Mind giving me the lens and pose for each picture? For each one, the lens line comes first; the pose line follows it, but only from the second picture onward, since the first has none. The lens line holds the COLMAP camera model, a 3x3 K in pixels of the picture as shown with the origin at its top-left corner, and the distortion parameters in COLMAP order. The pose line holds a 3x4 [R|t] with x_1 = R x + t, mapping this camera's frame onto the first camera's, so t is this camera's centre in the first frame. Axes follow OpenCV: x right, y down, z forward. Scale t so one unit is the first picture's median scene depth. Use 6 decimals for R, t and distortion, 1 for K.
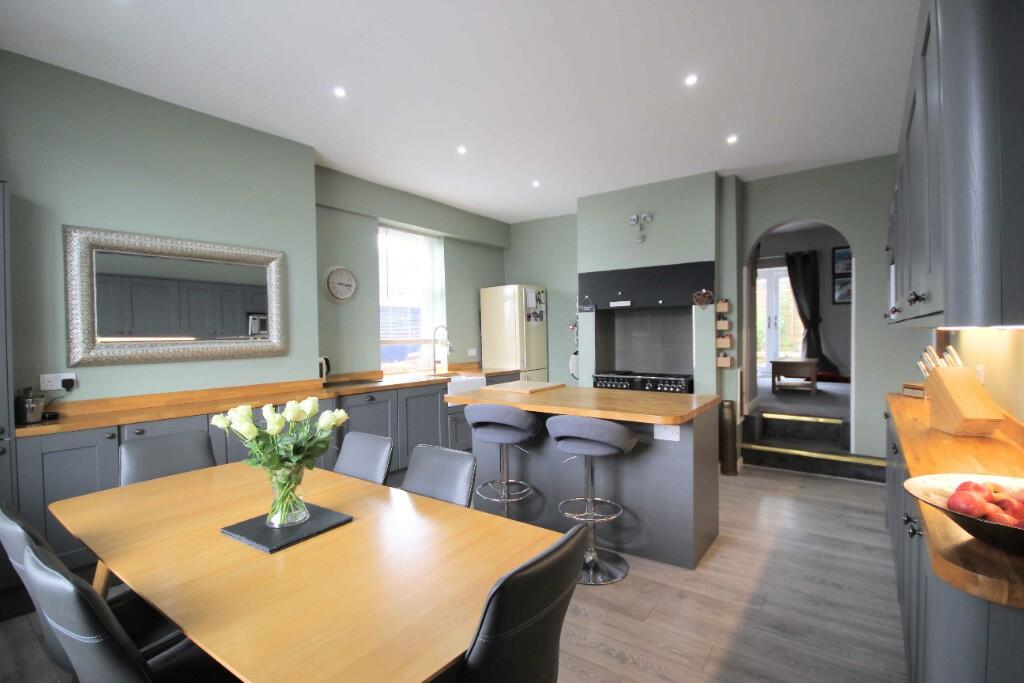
lens RADIAL K [[473.4, 0, 512.0], [0, 473.4, 341.5], [0, 0, 1]] dist [0.000739, -0.000007]
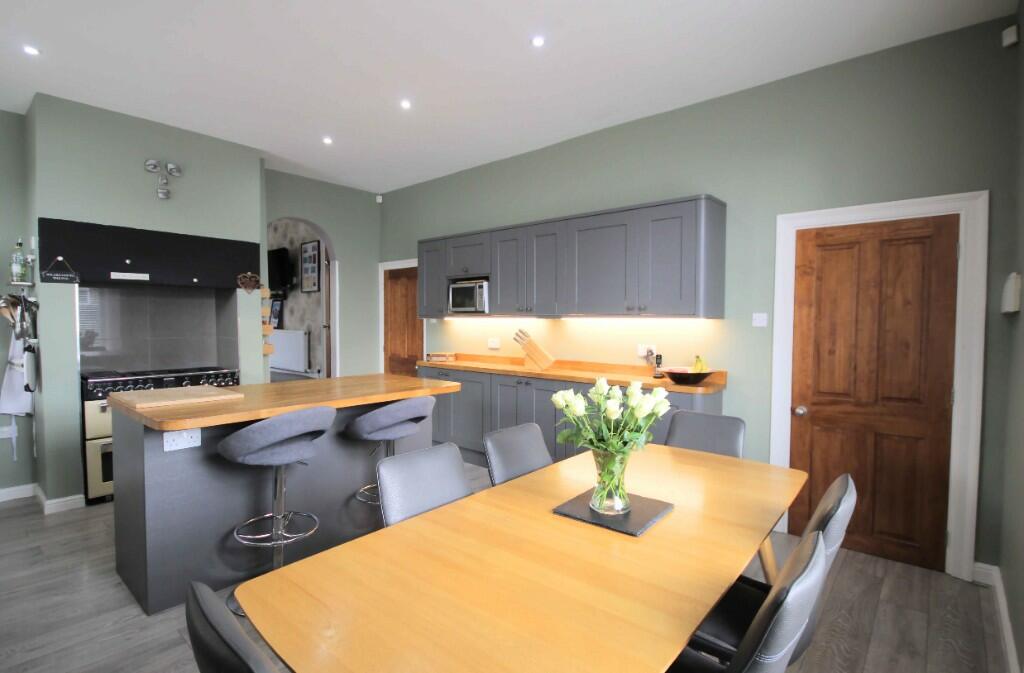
lens RADIAL K [[494.3, 0, 512.0], [0, 494.3, 336.5], [0, 0, 1]] dist [-0.000338, -0.000115]
pose [[0.064964, -0.019138, 0.997704, -0.506612], [0.011462, 0.999764, 0.018431, 0.004187], [-0.997822, 0.010239, 0.065168, 0.398878]]
